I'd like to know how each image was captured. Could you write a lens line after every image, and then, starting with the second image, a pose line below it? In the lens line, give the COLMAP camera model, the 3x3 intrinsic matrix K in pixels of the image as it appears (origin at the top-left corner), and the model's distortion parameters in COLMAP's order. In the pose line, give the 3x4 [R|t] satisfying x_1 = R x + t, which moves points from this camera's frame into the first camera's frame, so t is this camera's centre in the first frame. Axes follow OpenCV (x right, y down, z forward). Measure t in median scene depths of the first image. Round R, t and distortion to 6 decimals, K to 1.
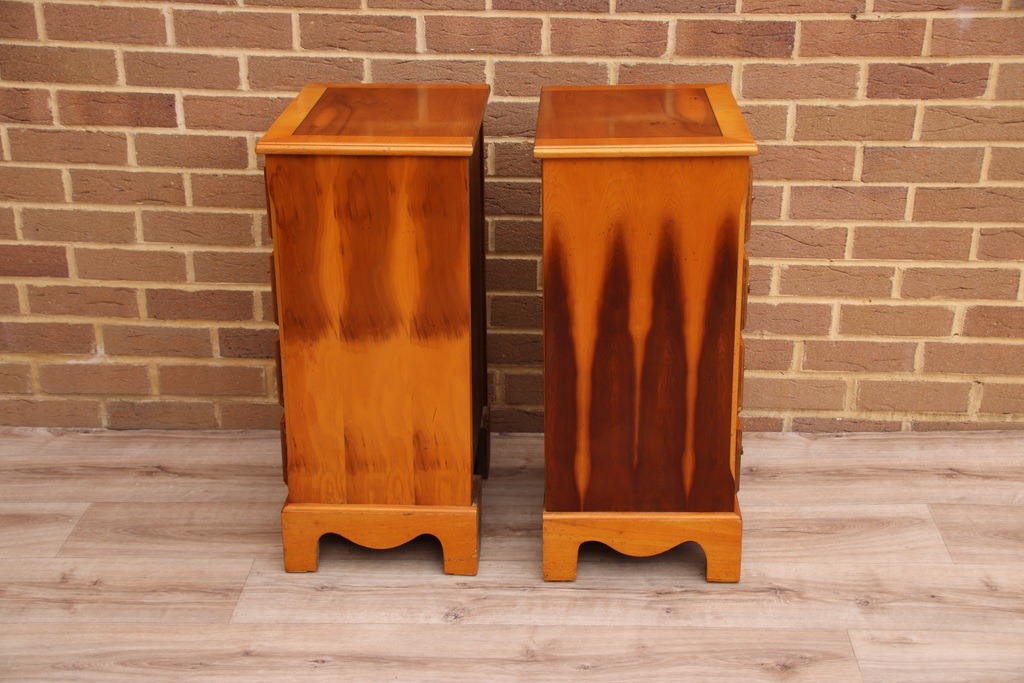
lens RADIAL K [[1404.4, 0, 512.7], [0, 1404.4, 360.3], [0, 0, 1]] dist [0.205192, 0.000000]
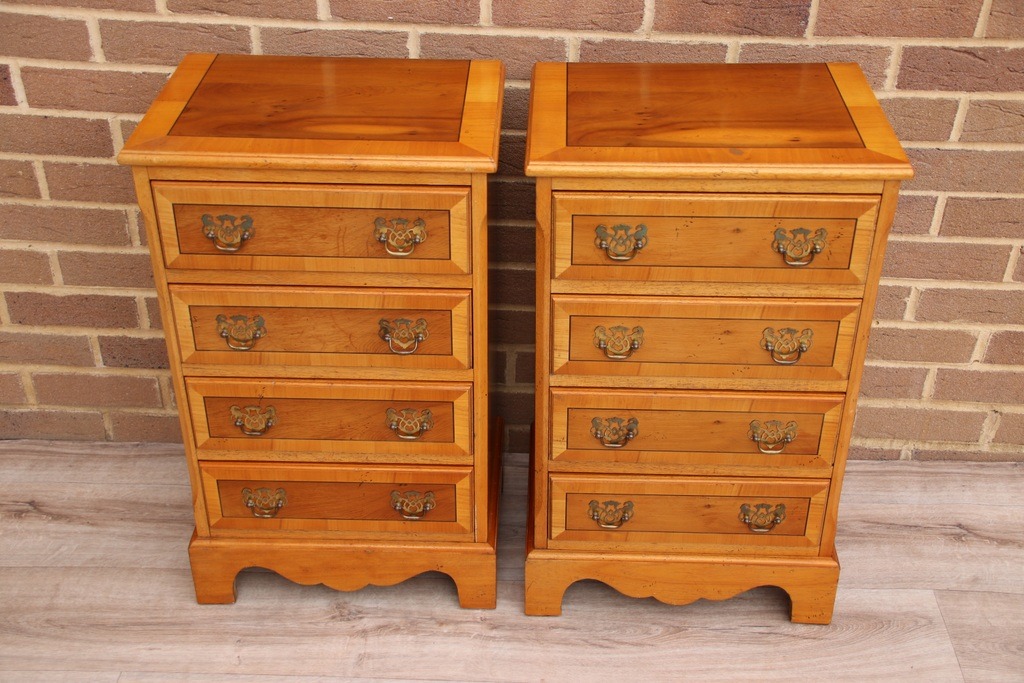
lens RADIAL K [[1189.3, 0, 505.8], [0, 1189.3, 348.4], [0, 0, 1]] dist [0.117186, 0.000000]
pose [[0.999923, 0.012379, 0.000460, 0.035738], [-0.012224, 0.979979, 0.198727, -0.172323], [0.002010, -0.198718, 0.980055, 0.324008]]
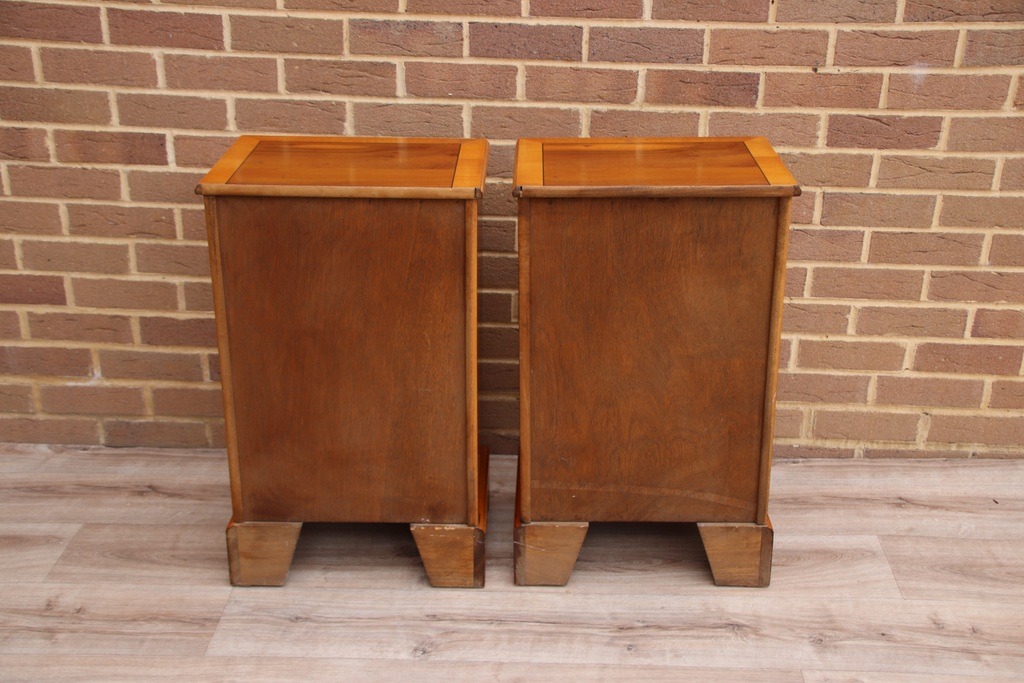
lens RADIAL K [[1223.9, 0, 512.0], [0, 1223.9, 358.8], [0, 0, 1]] dist [0.118736, 0.000000]
pose [[0.999935, 0.011193, 0.002155, 0.016979], [-0.011242, 0.999652, 0.023876, -0.046883], [-0.001887, -0.023899, 0.999713, 0.091198]]
